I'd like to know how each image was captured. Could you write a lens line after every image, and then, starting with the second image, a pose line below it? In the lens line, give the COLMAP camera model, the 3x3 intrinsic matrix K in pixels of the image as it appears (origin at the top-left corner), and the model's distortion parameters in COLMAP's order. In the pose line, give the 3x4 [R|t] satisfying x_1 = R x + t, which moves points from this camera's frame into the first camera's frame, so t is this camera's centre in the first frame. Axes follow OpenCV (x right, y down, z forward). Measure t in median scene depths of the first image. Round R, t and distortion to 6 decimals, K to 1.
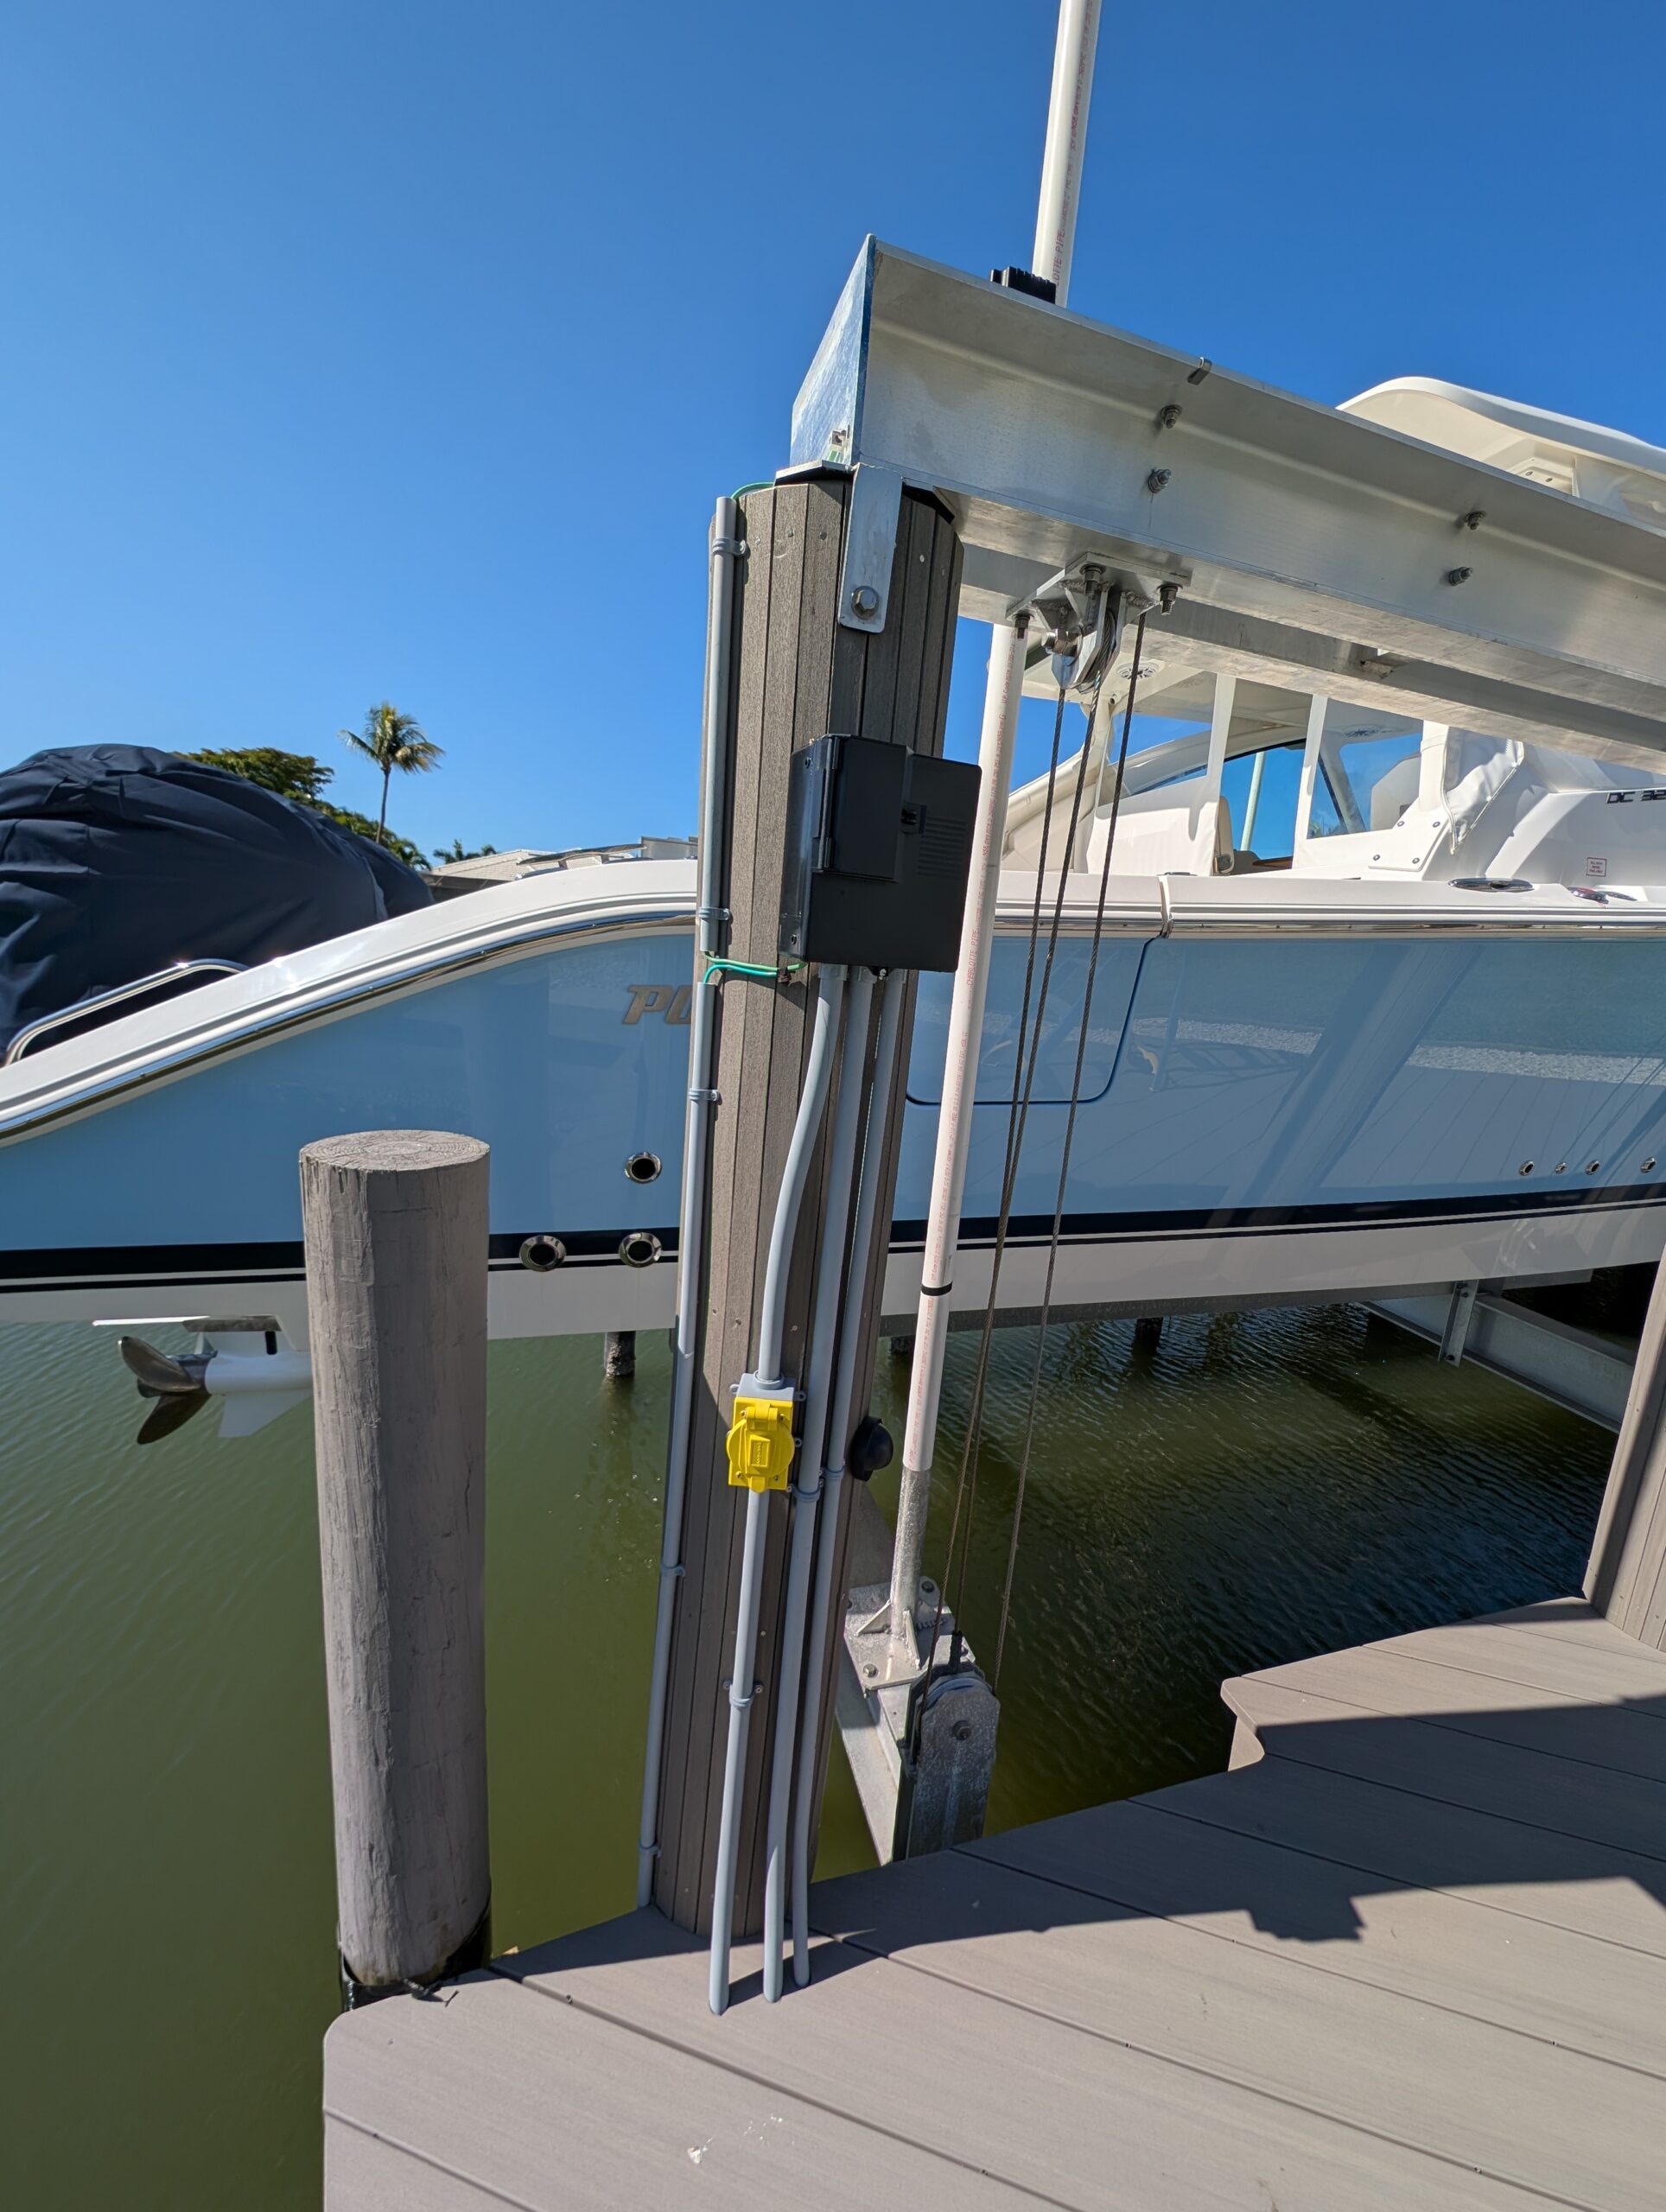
lens RADIAL K [[818.0, 0, 833.9], [0, 818.0, 1104.9], [0, 0, 1]] dist [-0.001033, -0.001494]
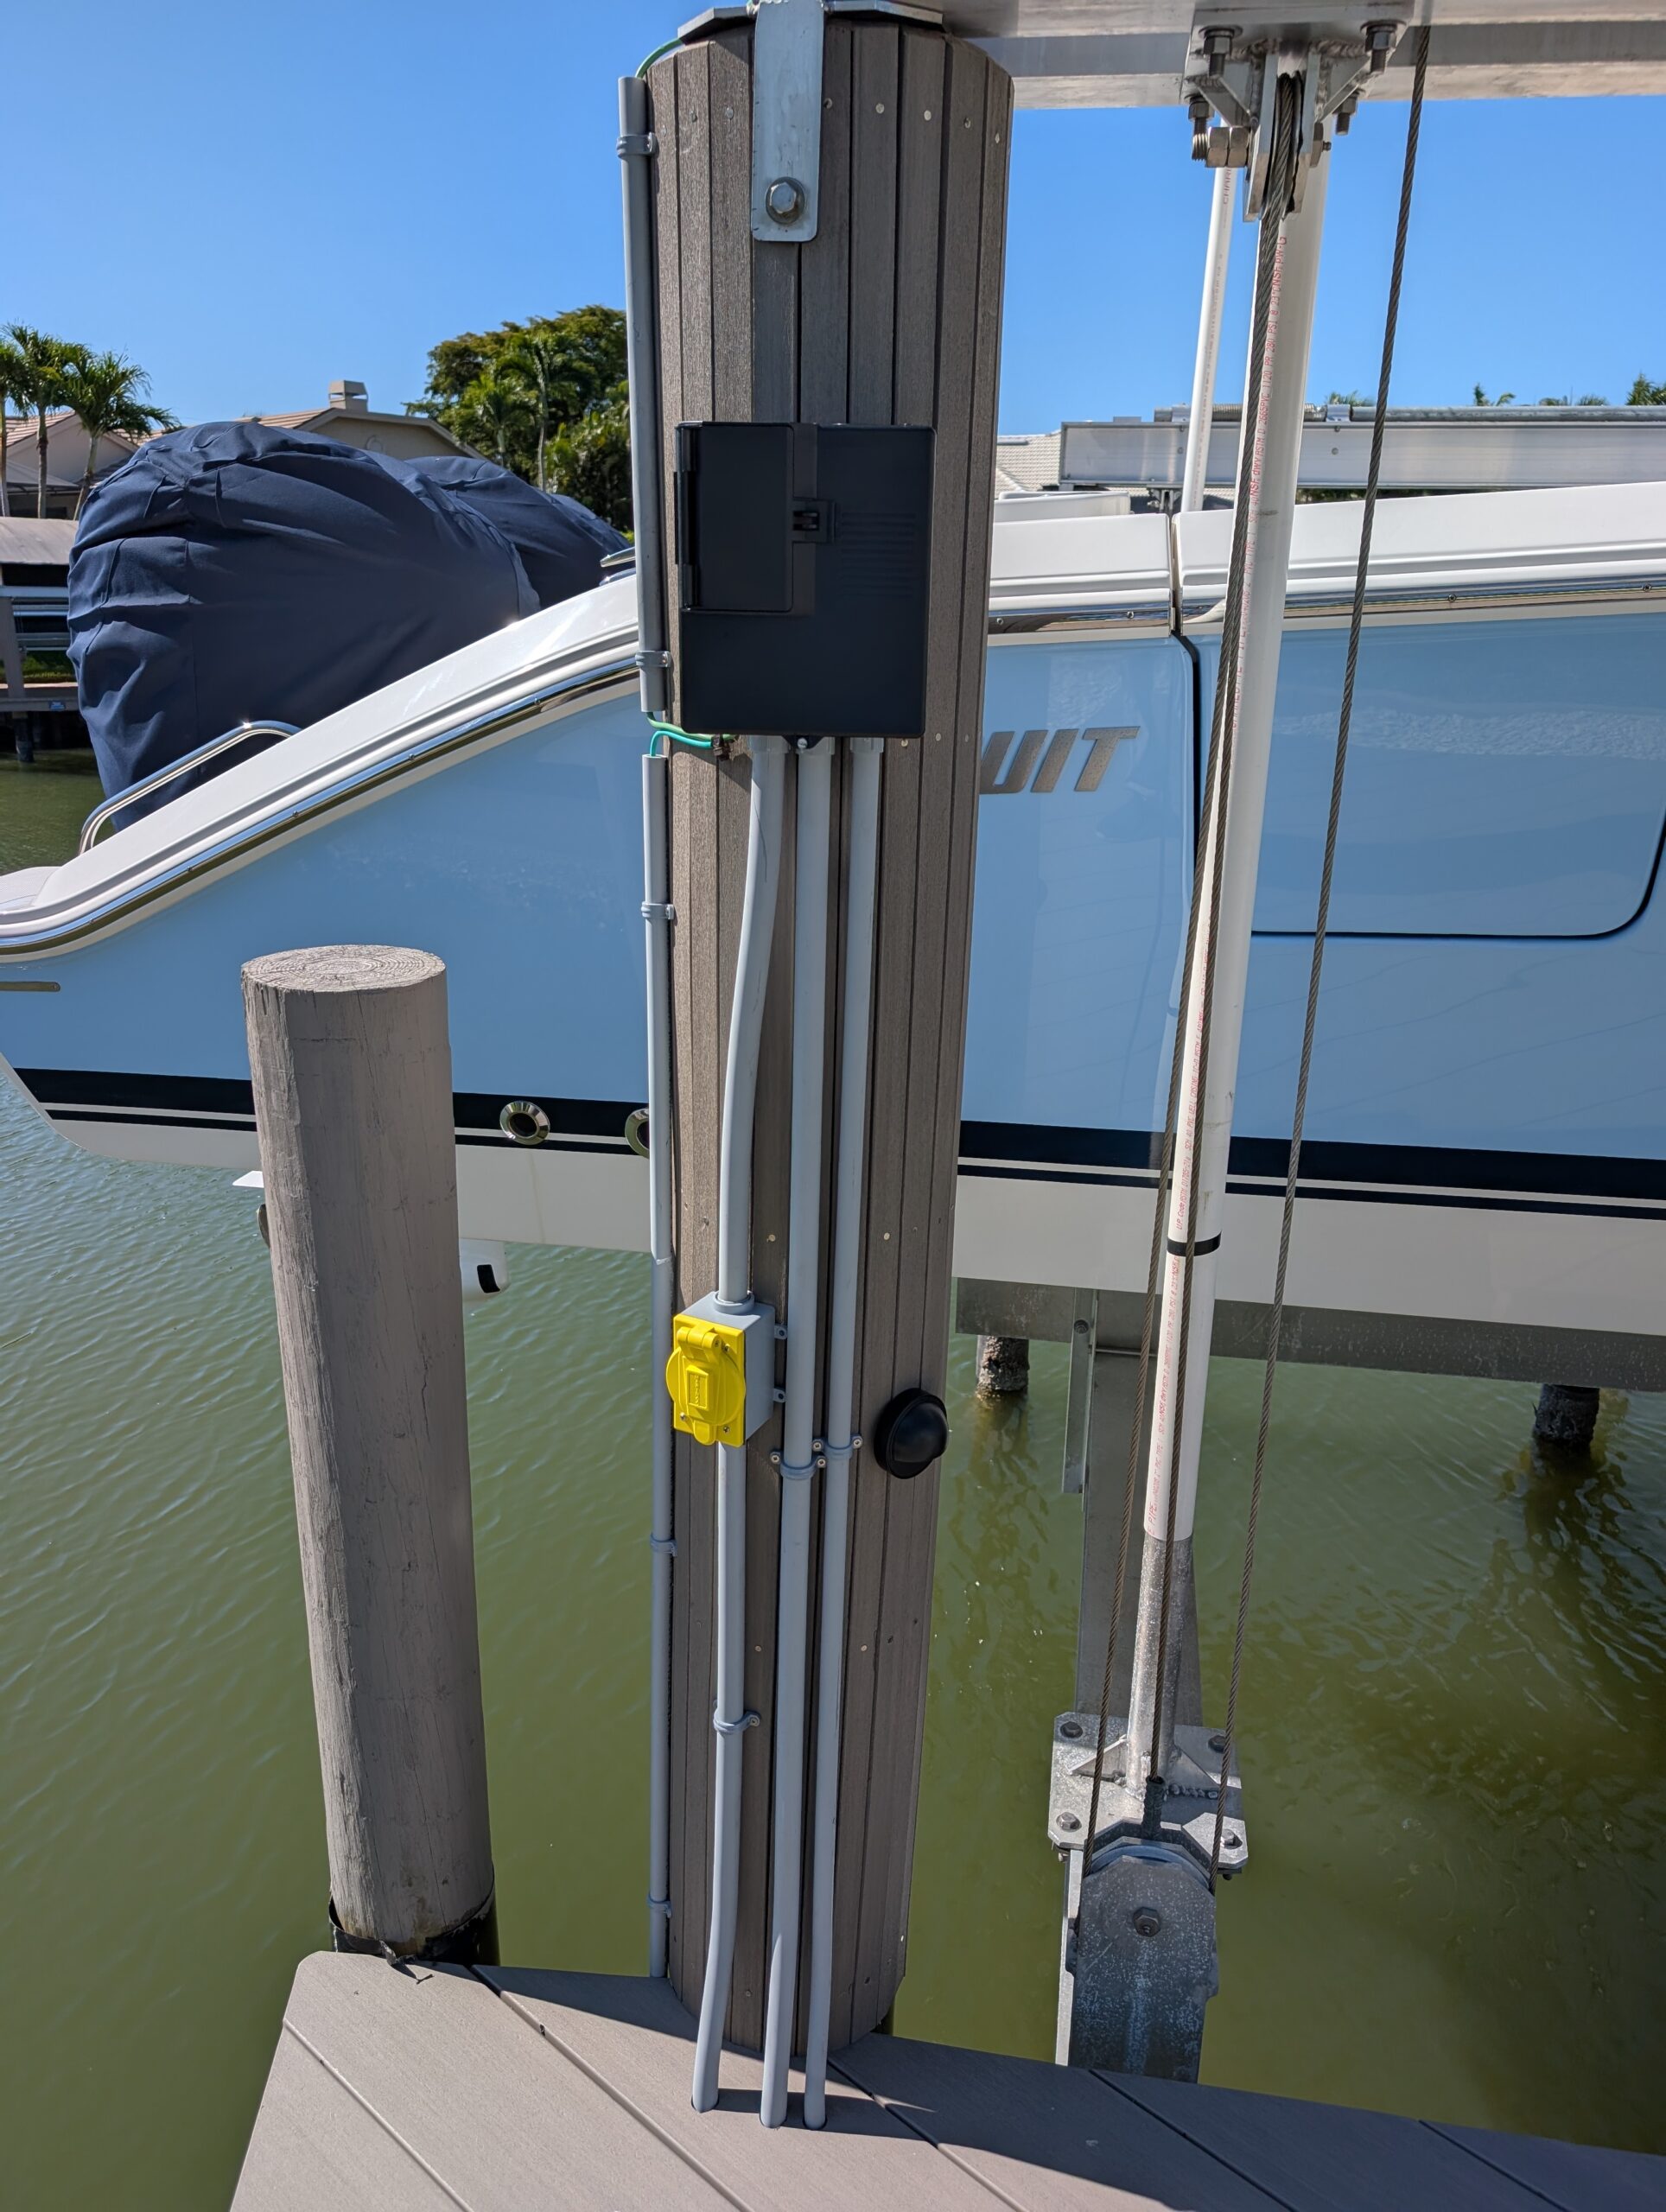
lens RADIAL K [[1571.8, 0, 830.1], [0, 1571.8, 1094.1], [0, 0, 1]] dist [-0.004534, 0.010362]
pose [[0.897792, 0.073961, -0.434165, 0.547179], [-0.027075, 0.993202, 0.113207, -0.010225], [0.439587, -0.089881, 0.893692, -0.188933]]
